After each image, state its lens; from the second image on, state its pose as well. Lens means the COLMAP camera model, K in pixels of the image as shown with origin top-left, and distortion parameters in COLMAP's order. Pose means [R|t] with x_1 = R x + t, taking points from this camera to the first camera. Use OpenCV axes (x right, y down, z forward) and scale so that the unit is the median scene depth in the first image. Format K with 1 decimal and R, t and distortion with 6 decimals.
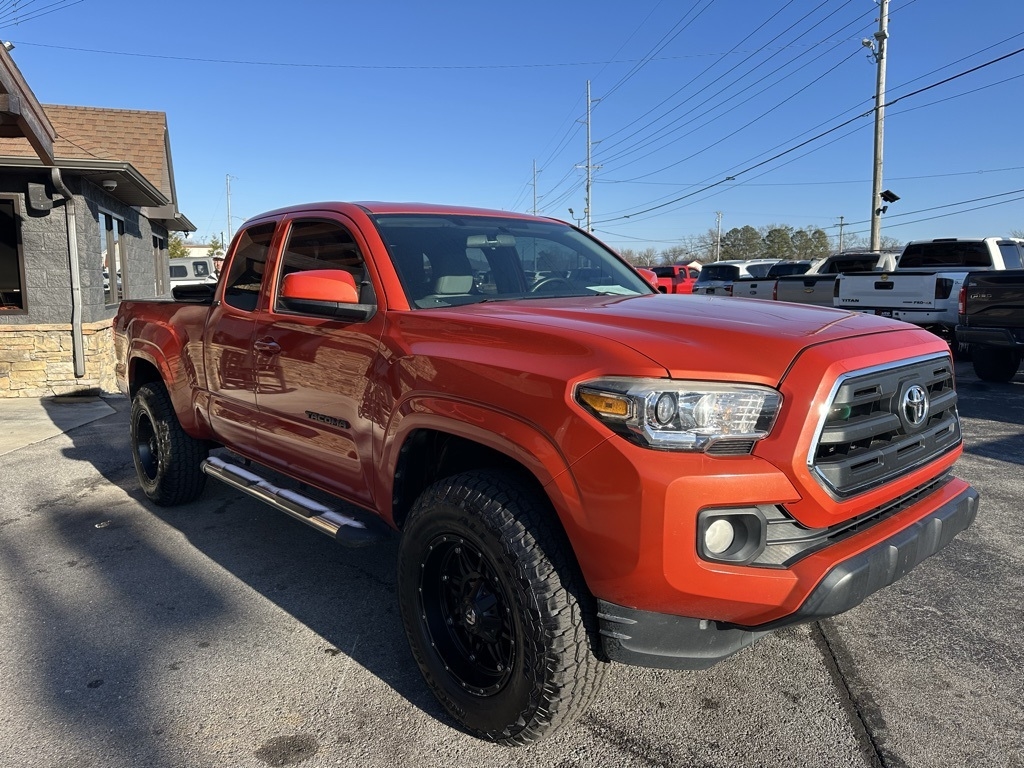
lens RADIAL K [[718.6, 0, 504.8], [0, 718.6, 378.8], [0, 0, 1]] dist [0.040210, -0.044645]
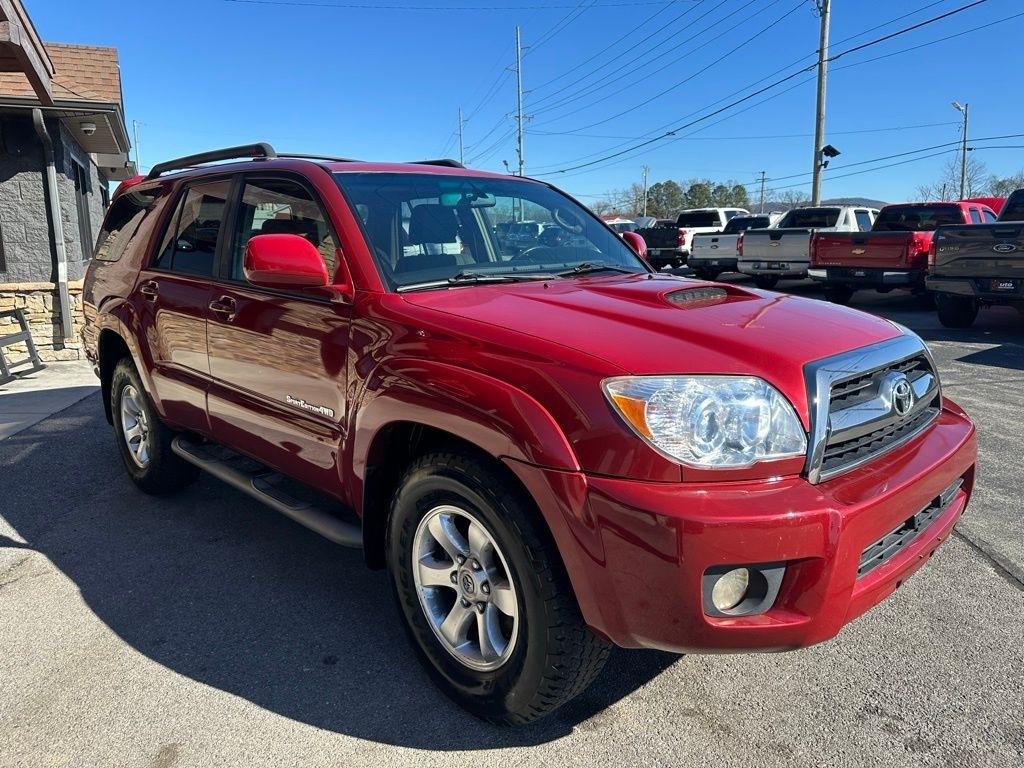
lens RADIAL K [[718.6, 0, 505.5], [0, 718.6, 388.2], [0, 0, 1]] dist [0.040210, -0.044645]
pose [[0.994270, -0.023855, 0.104206, -0.043124], [0.016181, 0.997136, 0.073877, -0.000346], [-0.105669, -0.071768, 0.991808, 0.006289]]
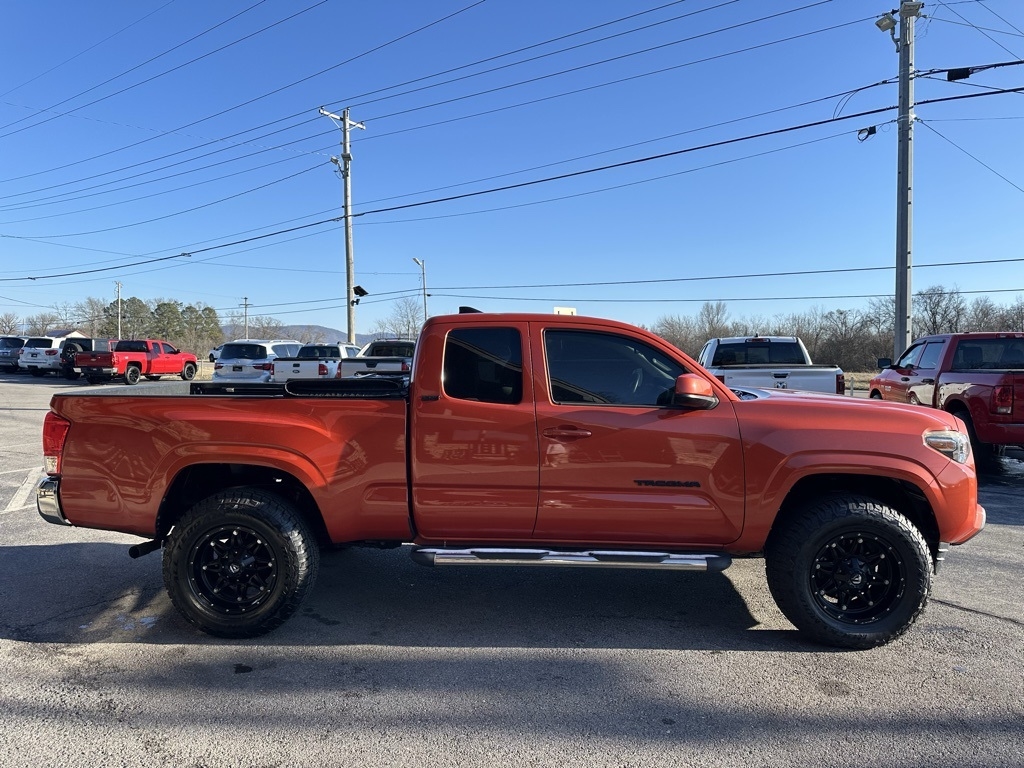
lens RADIAL K [[718.6, 0, 508.7], [0, 718.6, 385.0], [0, 0, 1]] dist [0.040210, -0.044645]
pose [[0.683370, -0.007734, 0.730031, -0.167210], [0.076422, 0.995208, -0.060994, -0.007728], [-0.726061, 0.097472, 0.680687, 0.035031]]
